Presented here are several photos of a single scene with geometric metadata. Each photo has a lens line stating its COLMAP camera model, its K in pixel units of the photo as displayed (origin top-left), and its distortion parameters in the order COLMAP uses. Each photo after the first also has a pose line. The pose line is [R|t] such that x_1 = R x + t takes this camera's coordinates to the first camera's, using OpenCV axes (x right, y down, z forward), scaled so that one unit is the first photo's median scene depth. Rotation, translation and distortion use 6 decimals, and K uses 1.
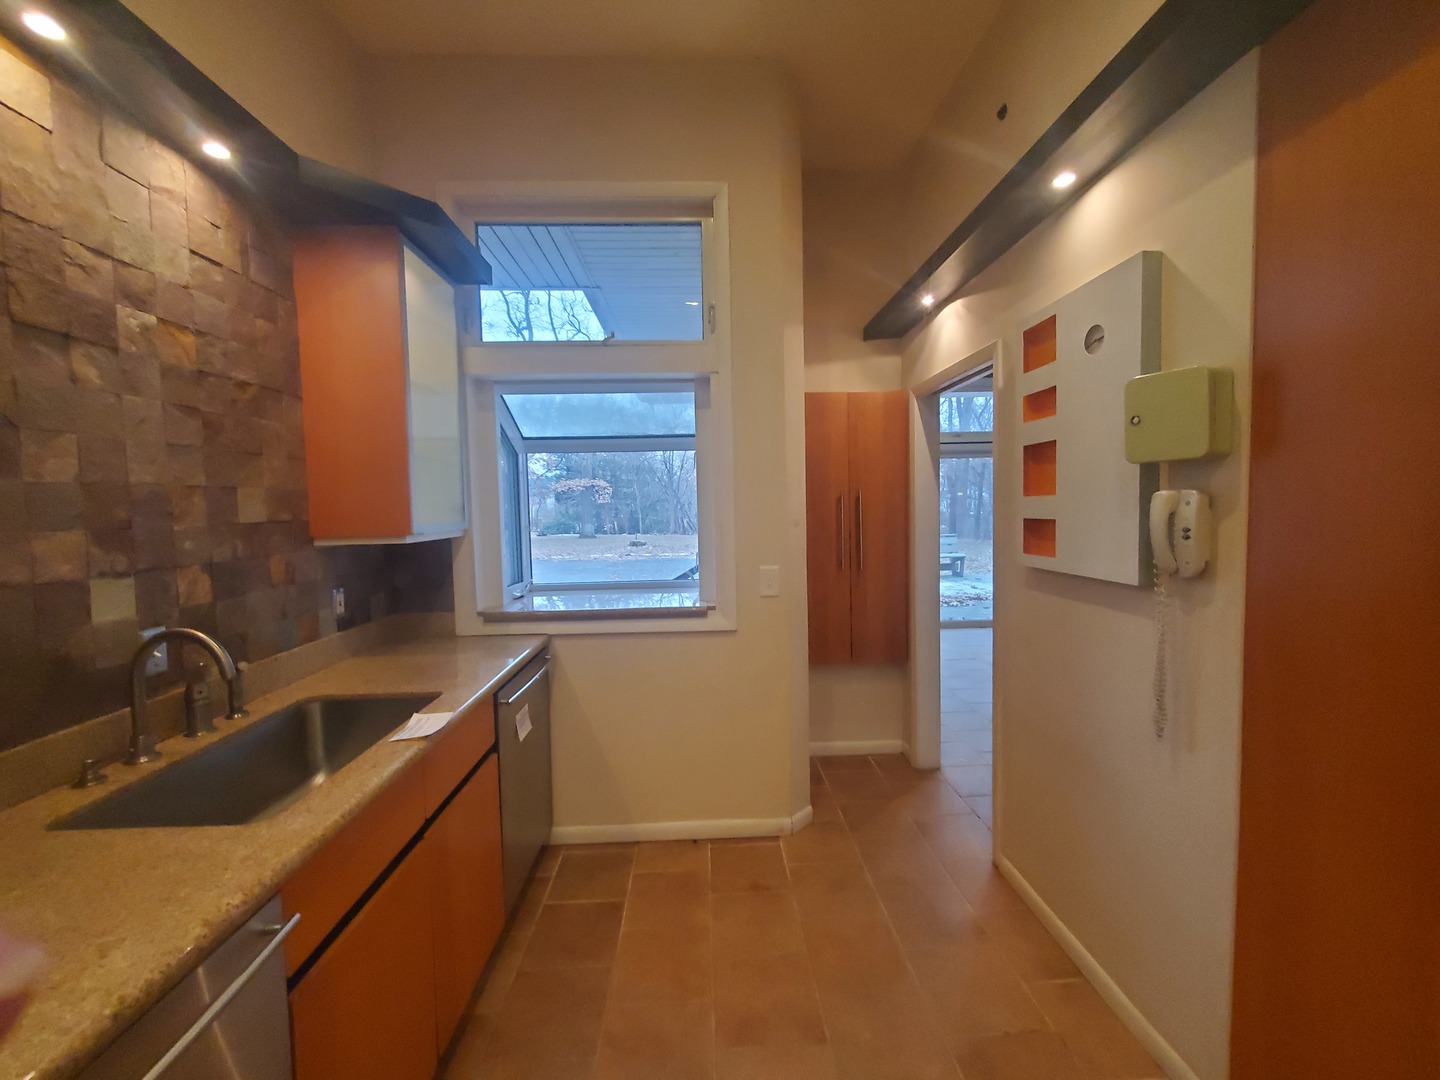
lens RADIAL K [[571.0, 0, 722.9], [0, 571.0, 536.5], [0, 0, 1]] dist [0.000913, -0.000329]
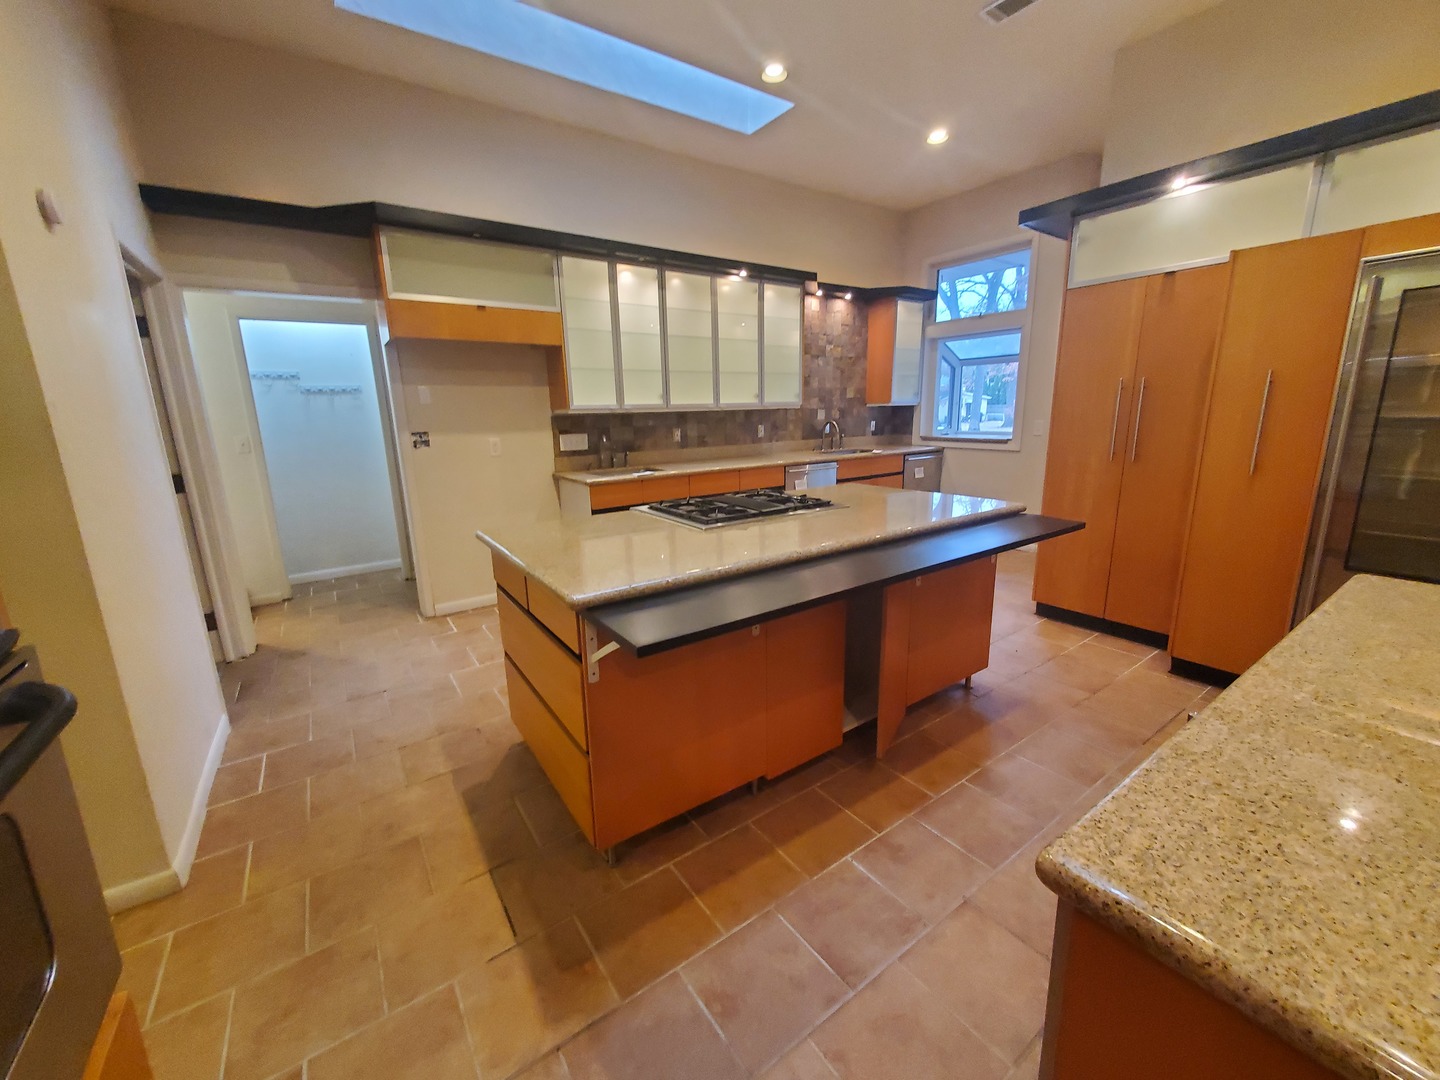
lens RADIAL K [[571.0, 0, 722.9], [0, 571.0, 536.5], [0, 0, 1]] dist [0.000913, -0.000329]
pose [[0.537177, 0.193699, -0.820927, 1.522286], [-0.037517, 0.977798, 0.206164, 0.096225], [0.842635, -0.079948, 0.532518, -1.348680]]
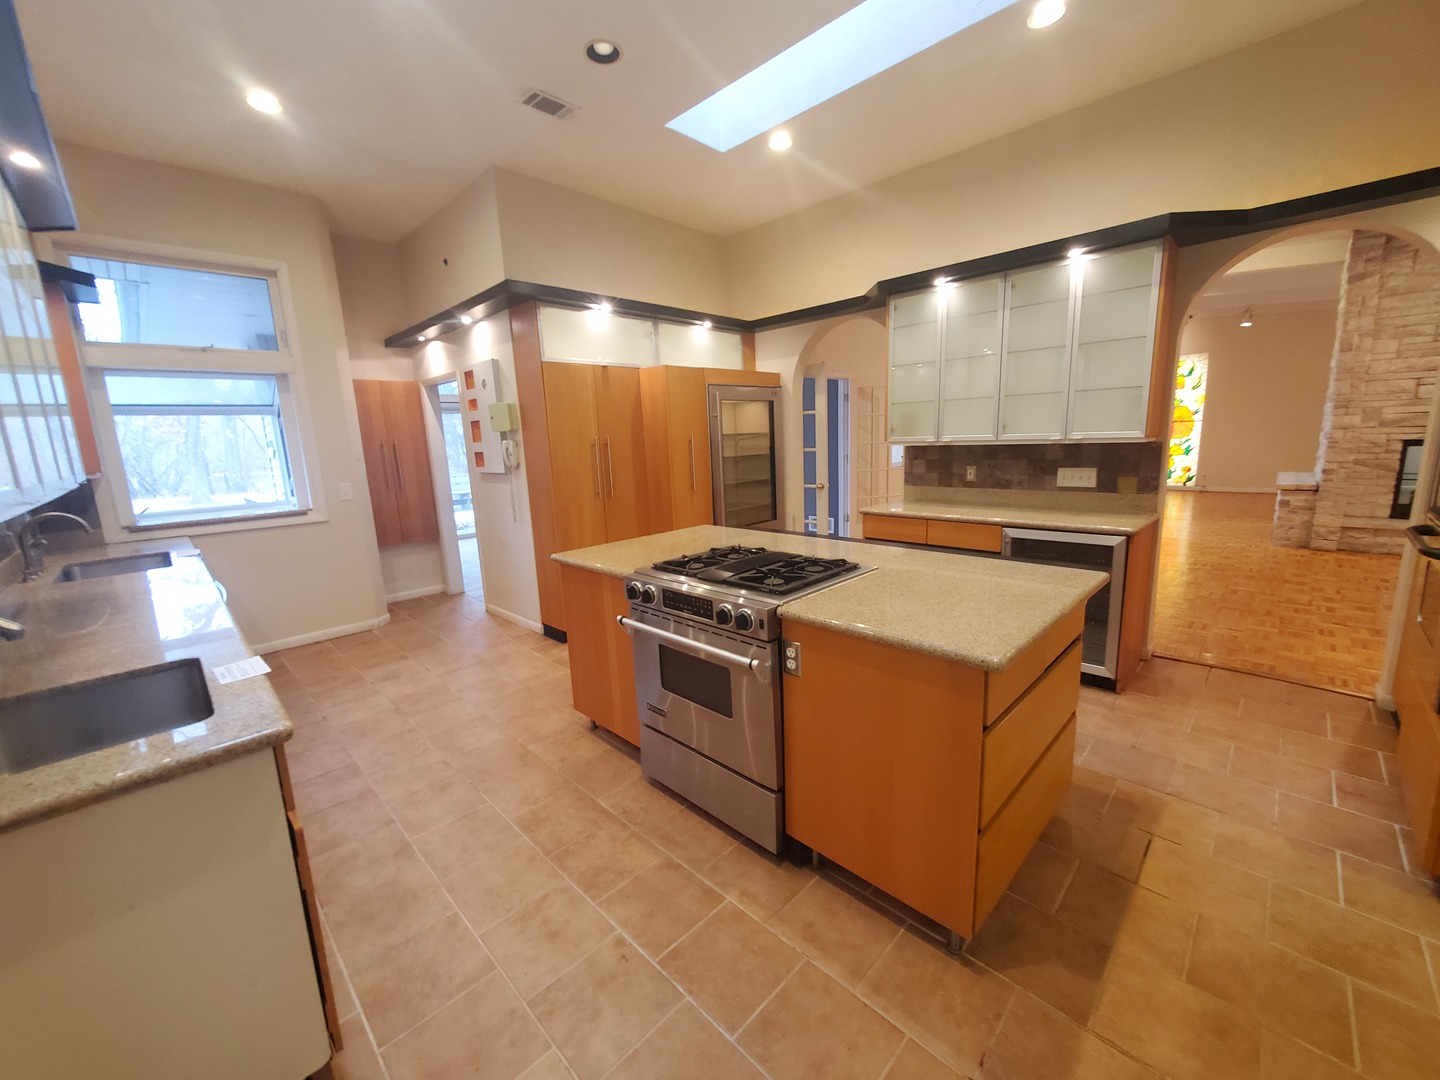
lens RADIAL K [[571.0, 0, 722.9], [0, 571.0, 536.5], [0, 0, 1]] dist [0.000913, -0.000329]
pose [[0.733179, -0.128371, 0.667809, -0.335671], [0.063181, 0.990632, 0.121061, 0.091526], [-0.677094, -0.046567, 0.734421, -1.422777]]
